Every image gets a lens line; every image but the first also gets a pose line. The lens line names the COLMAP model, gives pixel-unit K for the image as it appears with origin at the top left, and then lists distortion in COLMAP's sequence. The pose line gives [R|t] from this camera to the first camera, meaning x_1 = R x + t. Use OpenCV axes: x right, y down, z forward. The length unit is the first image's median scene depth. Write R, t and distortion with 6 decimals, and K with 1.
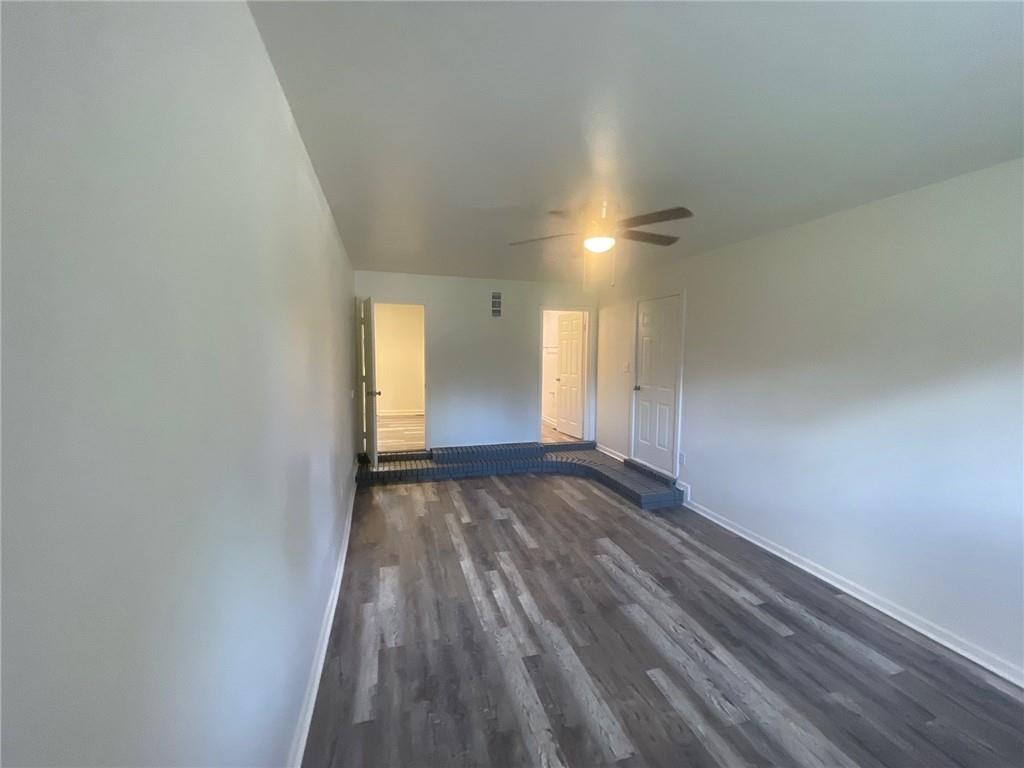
lens RADIAL K [[417.2, 0, 512.4], [0, 417.2, 382.6], [0, 0, 1]] dist [-0.000665, 0.001065]
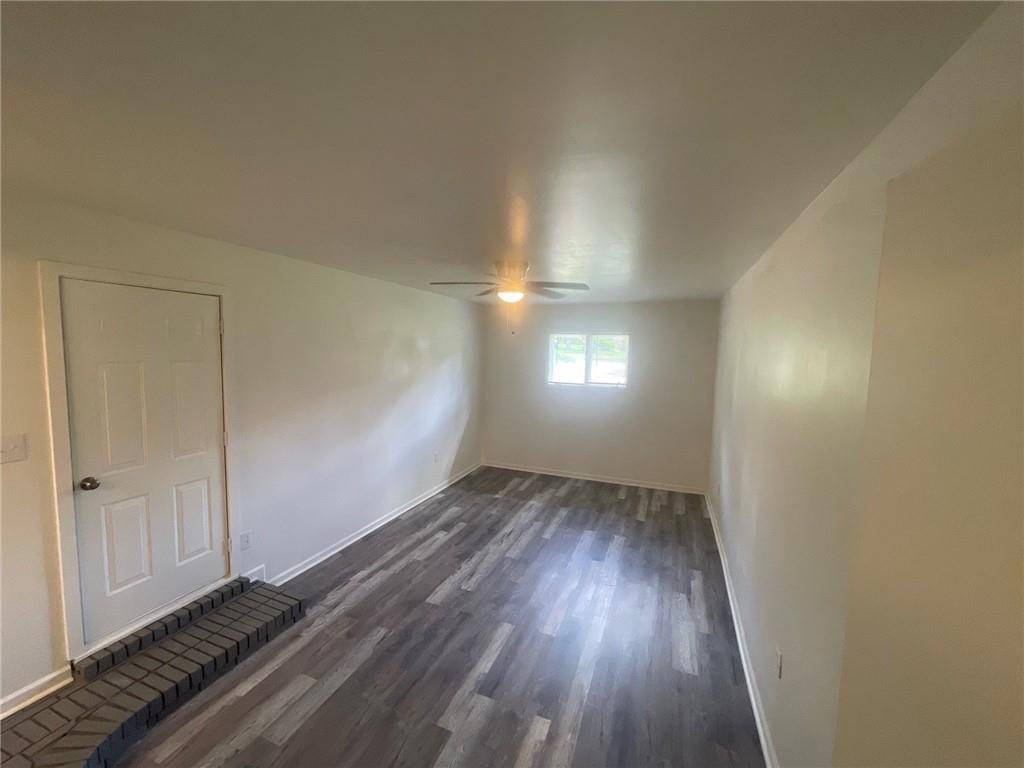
lens RADIAL K [[417.2, 0, 510.2], [0, 417.2, 377.8], [0, 0, 1]] dist [-0.000665, 0.001065]
pose [[-0.786738, -0.071884, 0.613087, -0.486714], [0.018871, 0.989931, 0.140285, -0.245437], [-0.616998, 0.121937, -0.777460, 1.790164]]
